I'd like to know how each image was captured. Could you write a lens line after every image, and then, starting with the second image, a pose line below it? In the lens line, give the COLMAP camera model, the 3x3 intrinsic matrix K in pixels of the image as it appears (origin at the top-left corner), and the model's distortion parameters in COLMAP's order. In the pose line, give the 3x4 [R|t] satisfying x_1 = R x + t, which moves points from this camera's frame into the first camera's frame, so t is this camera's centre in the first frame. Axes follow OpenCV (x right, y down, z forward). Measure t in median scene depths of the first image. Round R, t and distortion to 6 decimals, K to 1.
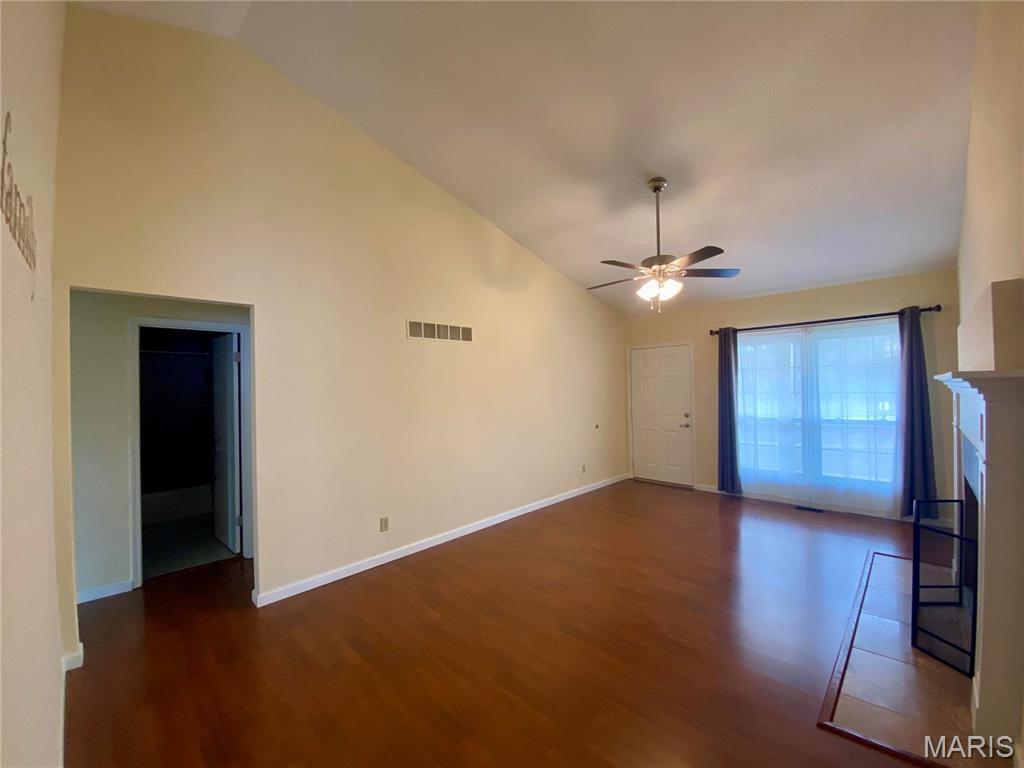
lens RADIAL K [[413.2, 0, 509.6], [0, 413.2, 390.0], [0, 0, 1]] dist [0.001834, 0.000003]
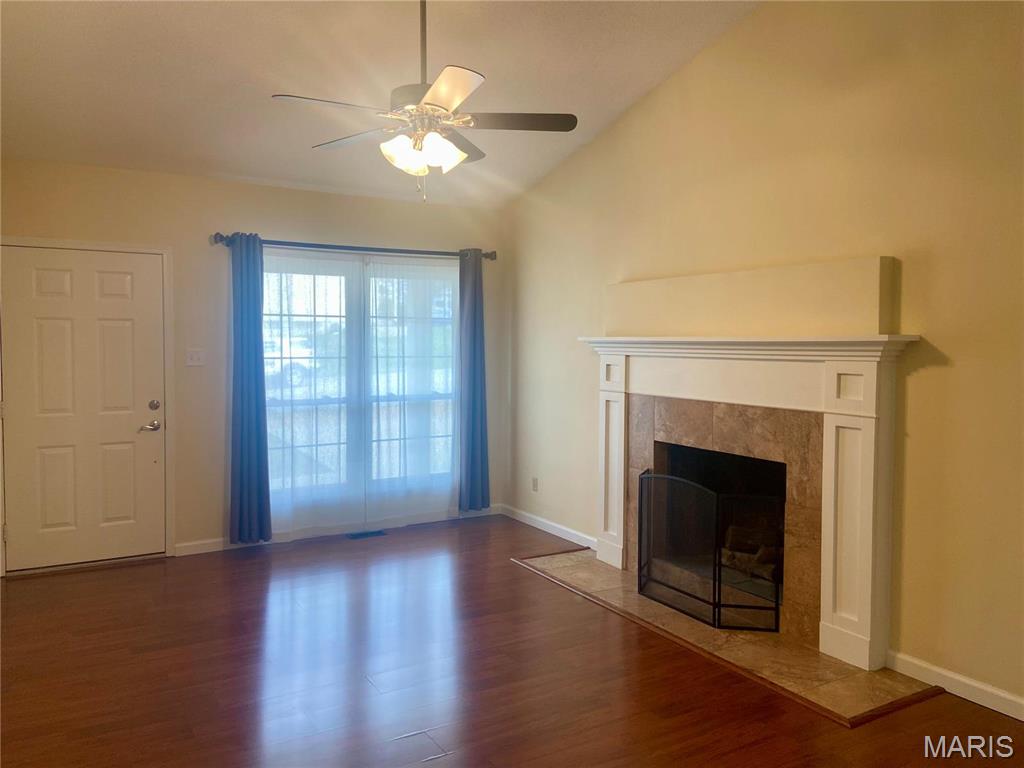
lens RADIAL K [[770.0, 0, 512.5], [0, 770.0, 381.5], [0, 0, 1]] dist [0.004584, -0.001129]
pose [[0.243107, -0.032194, 0.969465, -0.344617], [-0.004700, 0.999398, 0.034366, 0.002616], [-0.969988, -0.012911, 0.242810, 0.422705]]
